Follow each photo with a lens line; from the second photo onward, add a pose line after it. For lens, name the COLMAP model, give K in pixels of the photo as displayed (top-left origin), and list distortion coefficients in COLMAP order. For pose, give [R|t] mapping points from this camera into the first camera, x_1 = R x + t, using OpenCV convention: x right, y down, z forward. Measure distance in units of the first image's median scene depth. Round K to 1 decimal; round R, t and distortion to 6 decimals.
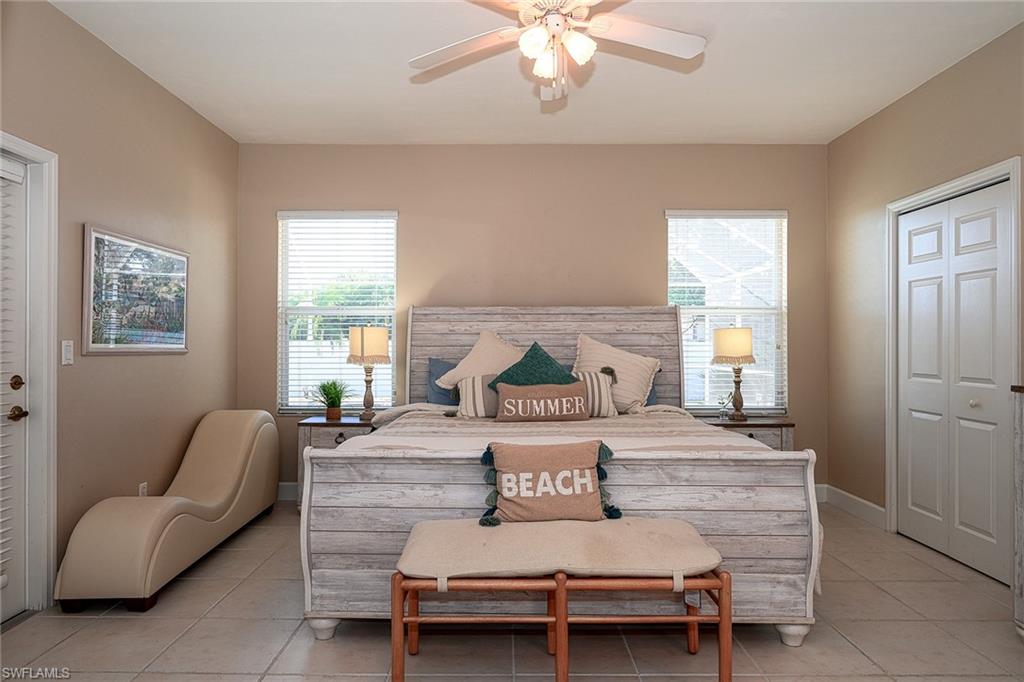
lens RADIAL K [[638.4, 0, 511.0], [0, 638.4, 344.2], [0, 0, 1]] dist [0.000201, -0.001352]
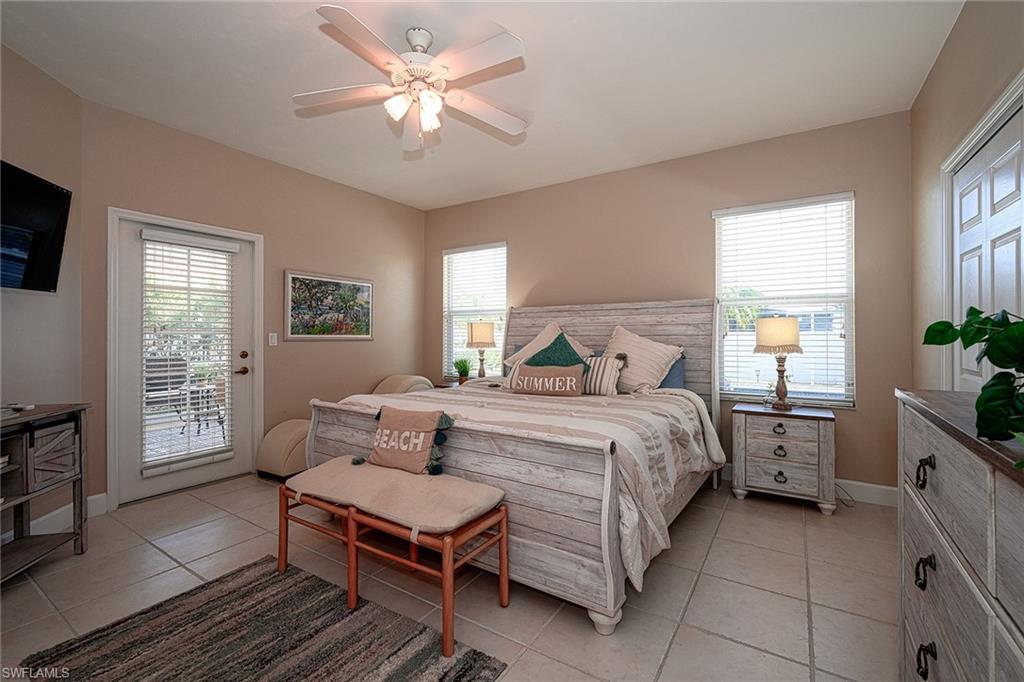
lens RADIAL K [[443.7, 0, 511.1], [0, 443.7, 333.5], [0, 0, 1]] dist [-0.004289, 0.001070]
pose [[0.836339, -0.004405, -0.548195, 0.478654], [0.003134, 0.999990, -0.003254, 0.001237], [0.548204, 0.001004, 0.836344, 0.227759]]
